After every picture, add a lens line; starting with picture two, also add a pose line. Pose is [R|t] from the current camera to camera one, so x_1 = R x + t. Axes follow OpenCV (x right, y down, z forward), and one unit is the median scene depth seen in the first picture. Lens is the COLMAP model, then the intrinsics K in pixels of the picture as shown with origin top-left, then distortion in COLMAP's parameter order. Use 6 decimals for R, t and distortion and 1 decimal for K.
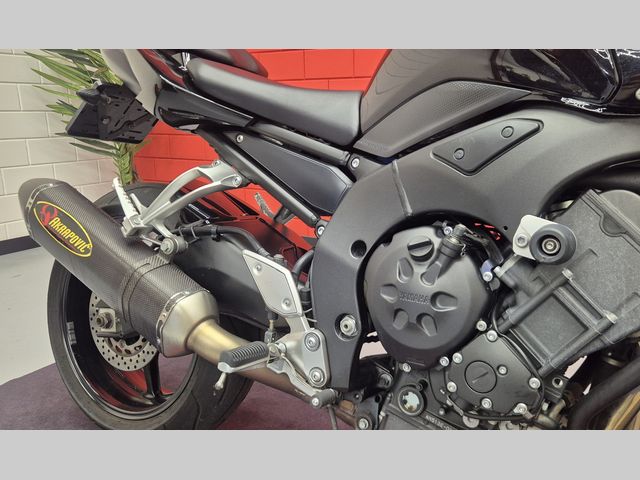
lens RADIAL K [[535.5, 0, 320.0], [0, 535.5, 240.0], [0, 0, 1]] dist [0.046530, -0.003934]
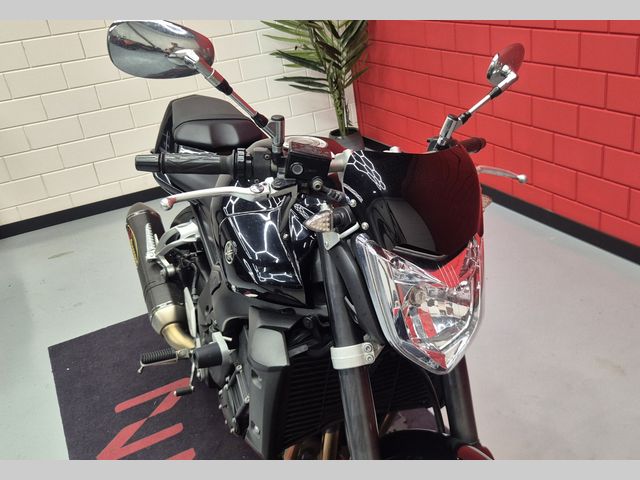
lens RADIAL K [[648.8, 0, 320.0], [0, 648.8, 240.0], [0, 0, 1]] dist [-0.005125, -0.005320]
pose [[0.823034, 0.129265, -0.553087, 1.288231], [0.010974, 0.969958, 0.243023, -0.607769], [0.567886, -0.206086, 0.796890, -0.297508]]
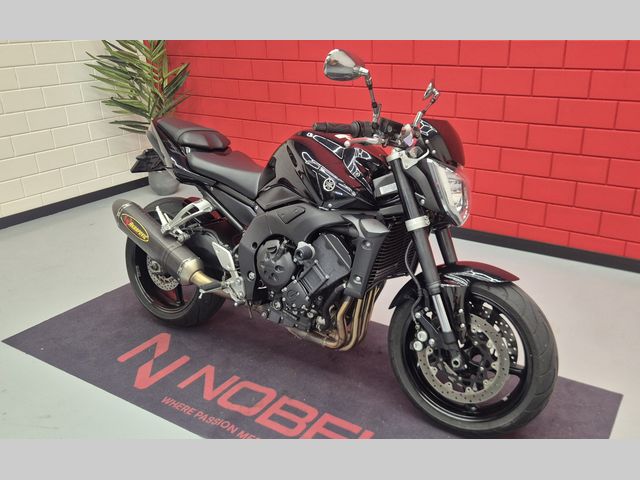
lens RADIAL K [[576.2, 0, 320.0], [0, 576.2, 240.0], [0, 0, 1]] dist [0.065457, -0.006196]
pose [[0.996905, 0.009360, -0.078061, 0.525269], [0.003157, 0.987319, 0.158714, -0.390731], [0.078557, -0.158470, 0.984234, -1.451285]]
